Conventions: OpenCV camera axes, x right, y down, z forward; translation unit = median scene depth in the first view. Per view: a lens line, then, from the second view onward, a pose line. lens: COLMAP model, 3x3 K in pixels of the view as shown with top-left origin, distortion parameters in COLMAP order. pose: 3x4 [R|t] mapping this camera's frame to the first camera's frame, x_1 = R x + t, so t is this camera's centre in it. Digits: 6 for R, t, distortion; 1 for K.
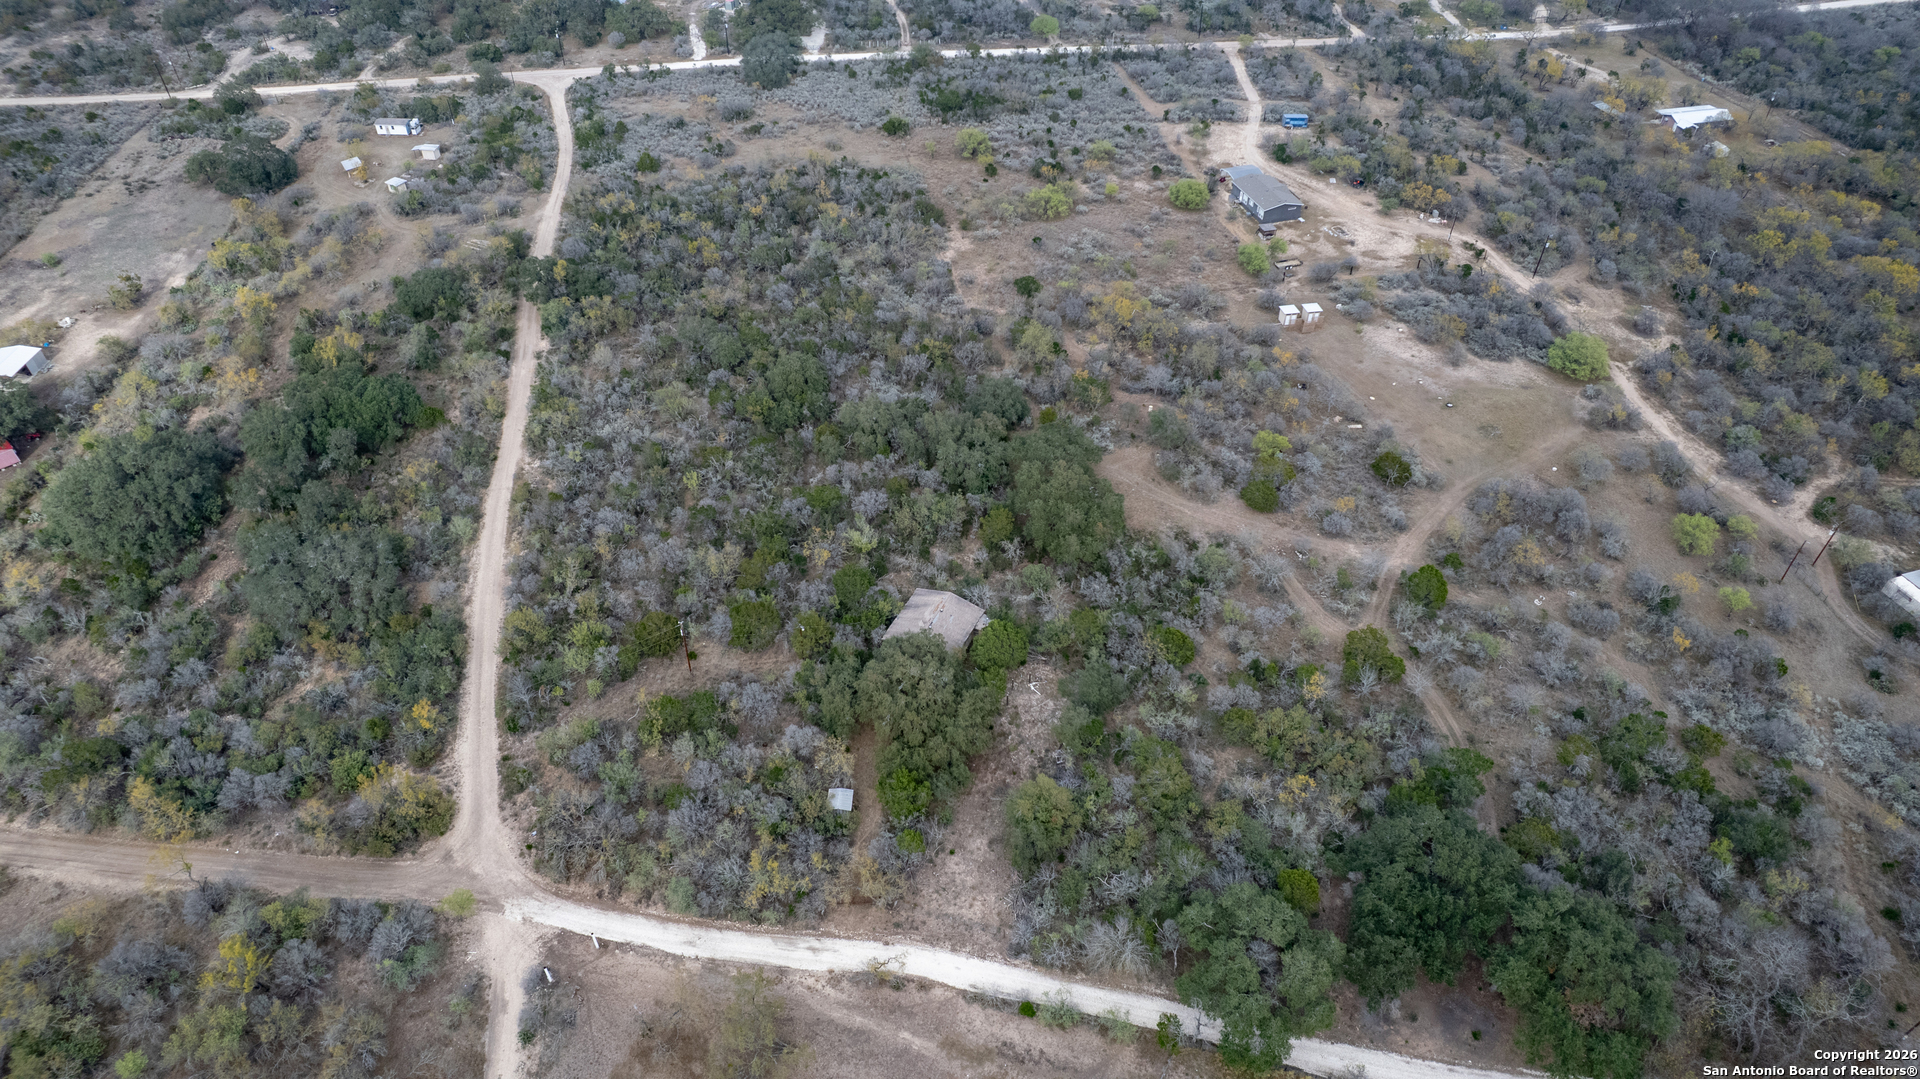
lens RADIAL K [[1222.2, 0, 952.3], [0, 1222.2, 532.8], [0, 0, 1]] dist [-0.062043, 0.063120]
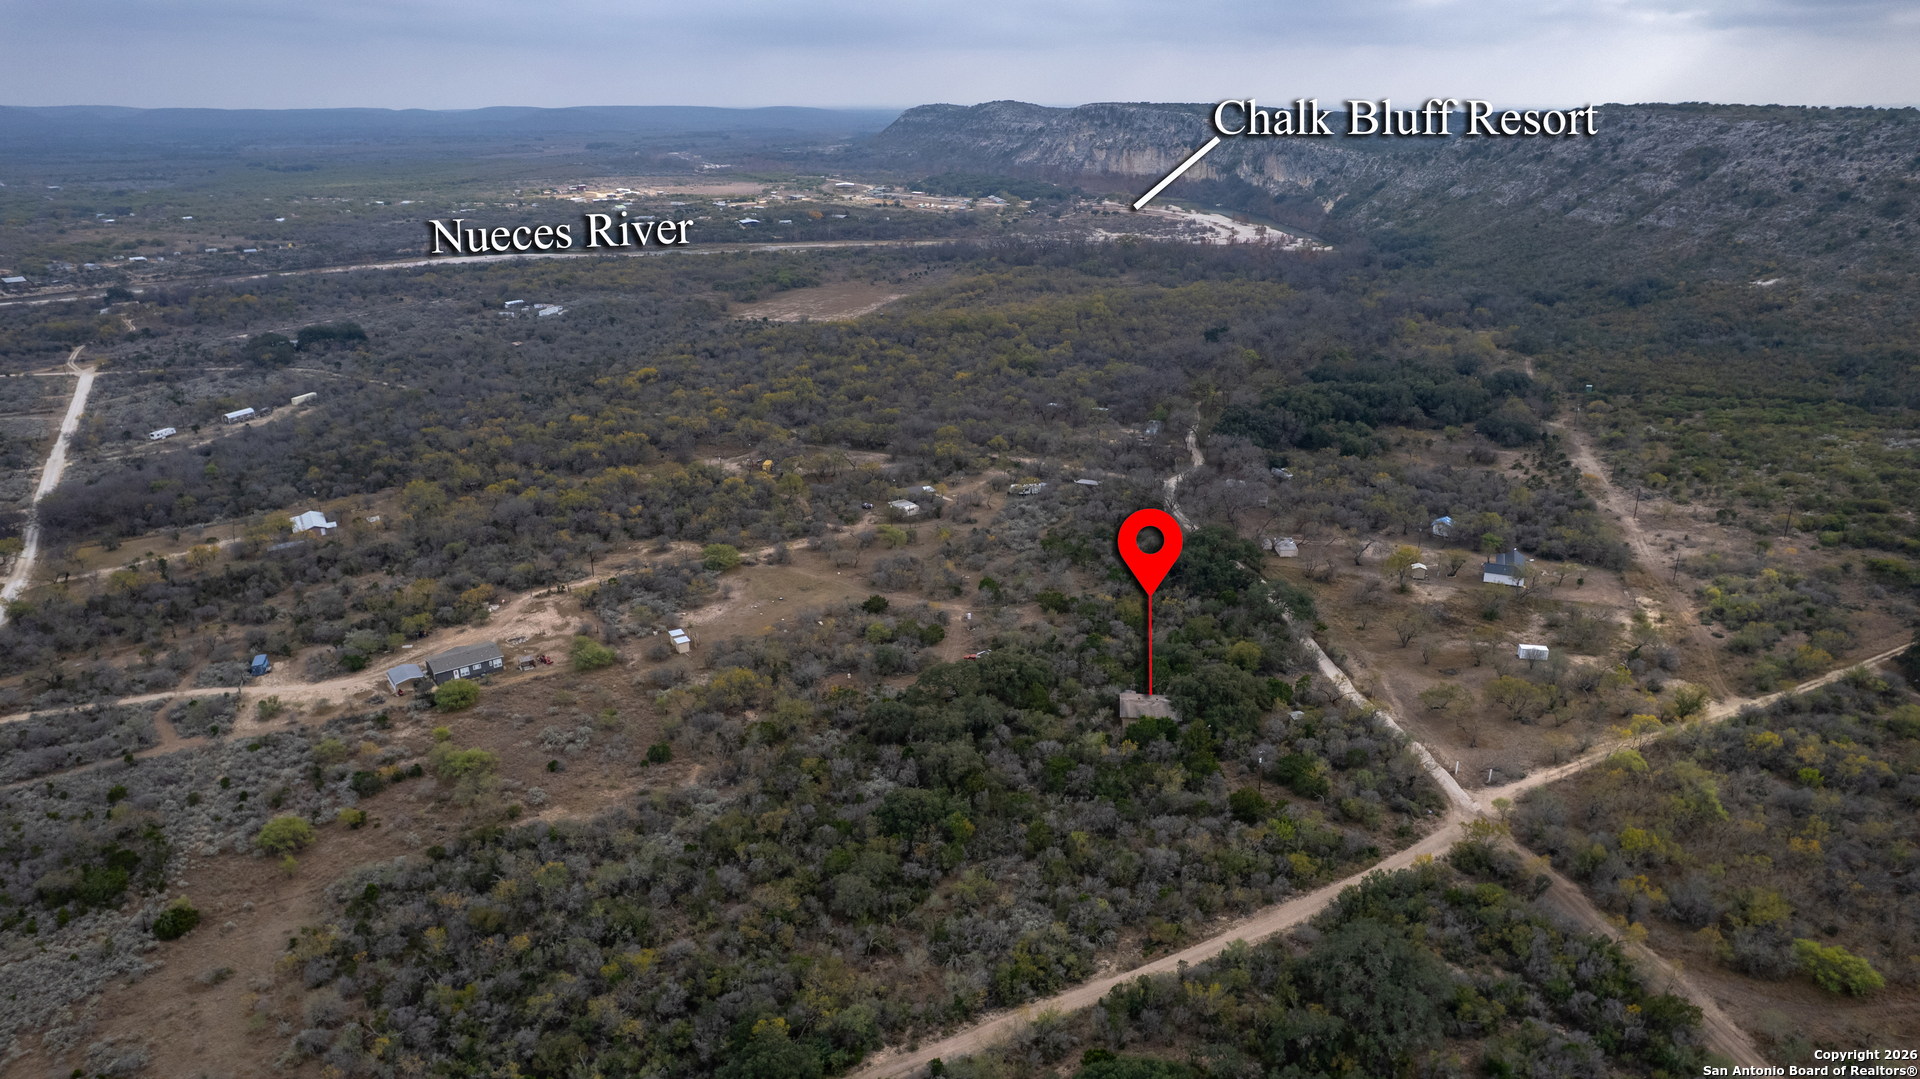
lens RADIAL K [[1222.2, 0, 952.3], [0, 1222.2, 532.8], [0, 0, 1]] dist [-0.062043, 0.063120]
pose [[-0.308975, -0.321433, 0.895106, -1.151974], [0.633137, 0.632785, 0.445781, -0.833842], [-0.709699, 0.704460, 0.007996, 0.964374]]
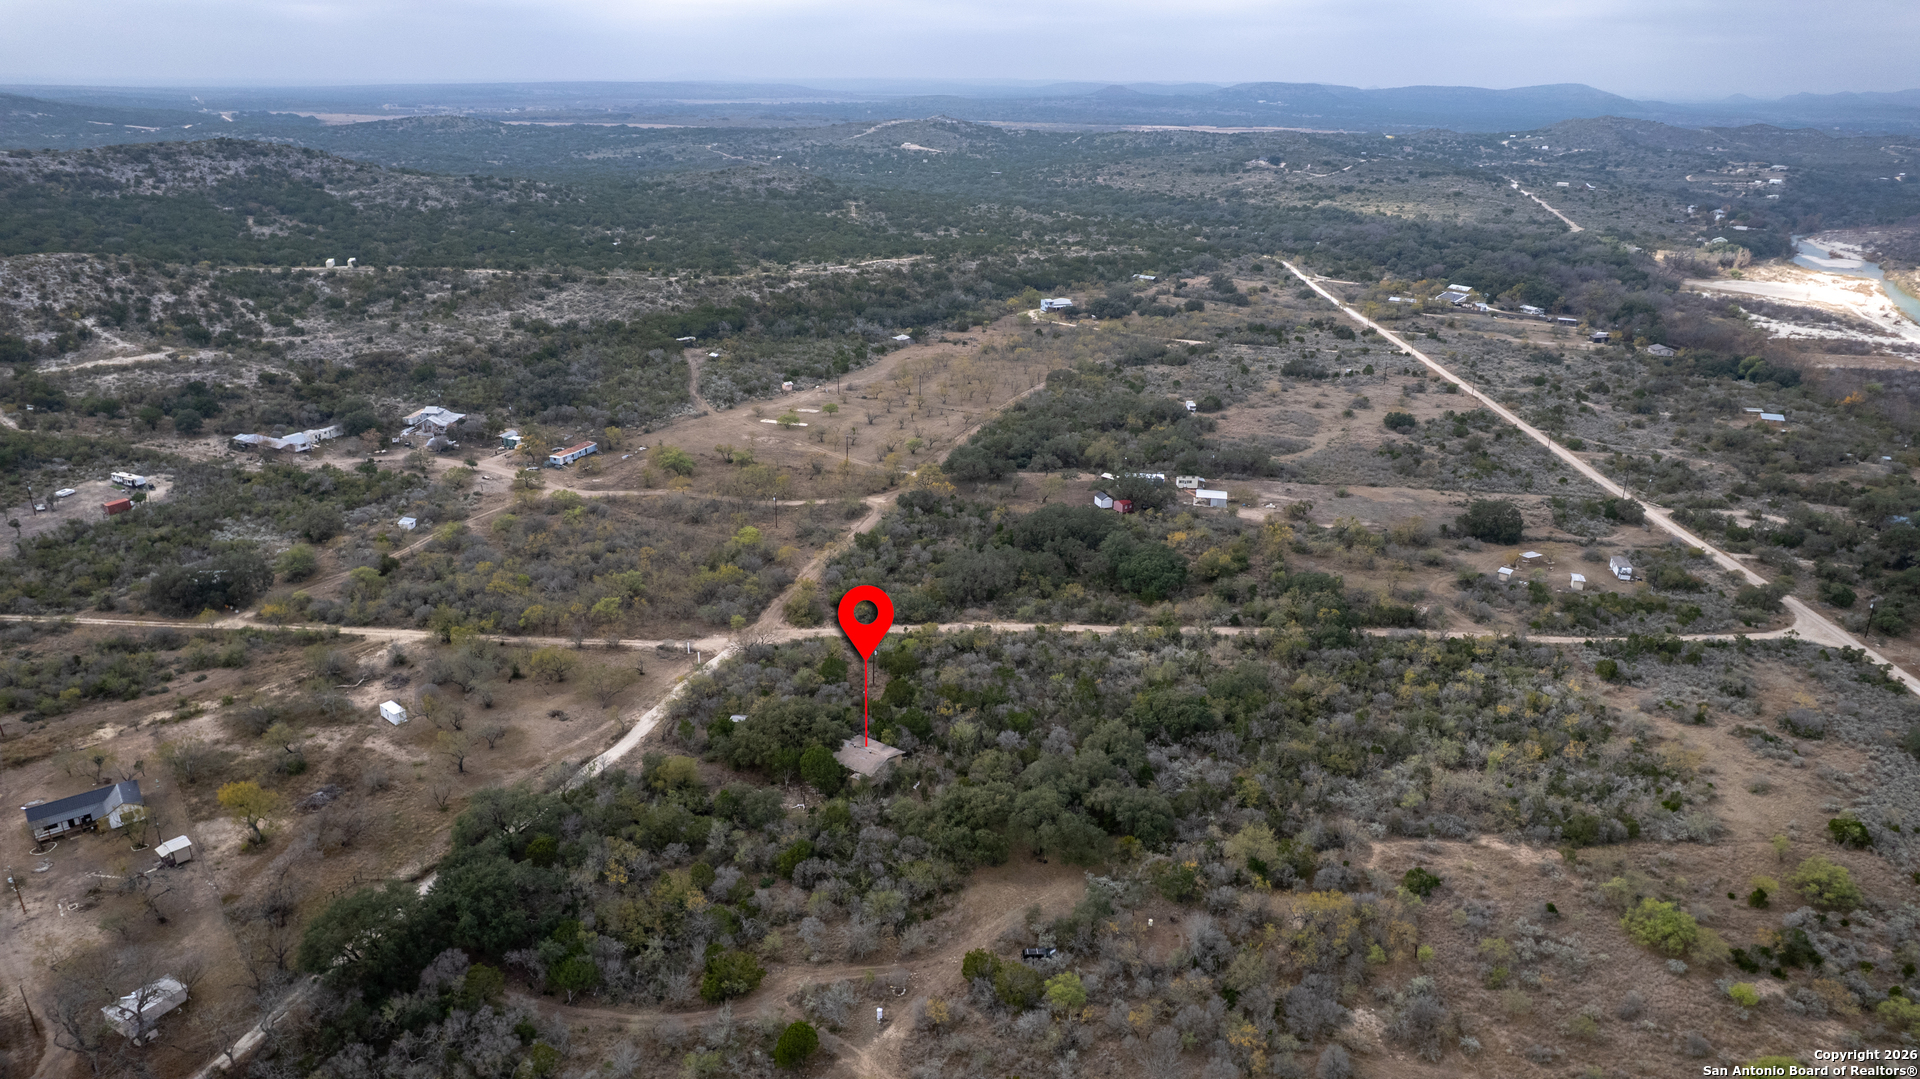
lens RADIAL K [[1202.1, 0, 960.0], [0, 1202.1, 539.5], [0, 0, 1]] dist [0.000084, -0.061980]
pose [[-0.164941, 0.347830, -0.922935, 1.047769], [-0.666027, 0.650898, 0.364335, -0.596784], [0.727463, 0.674793, 0.124305, 0.717865]]
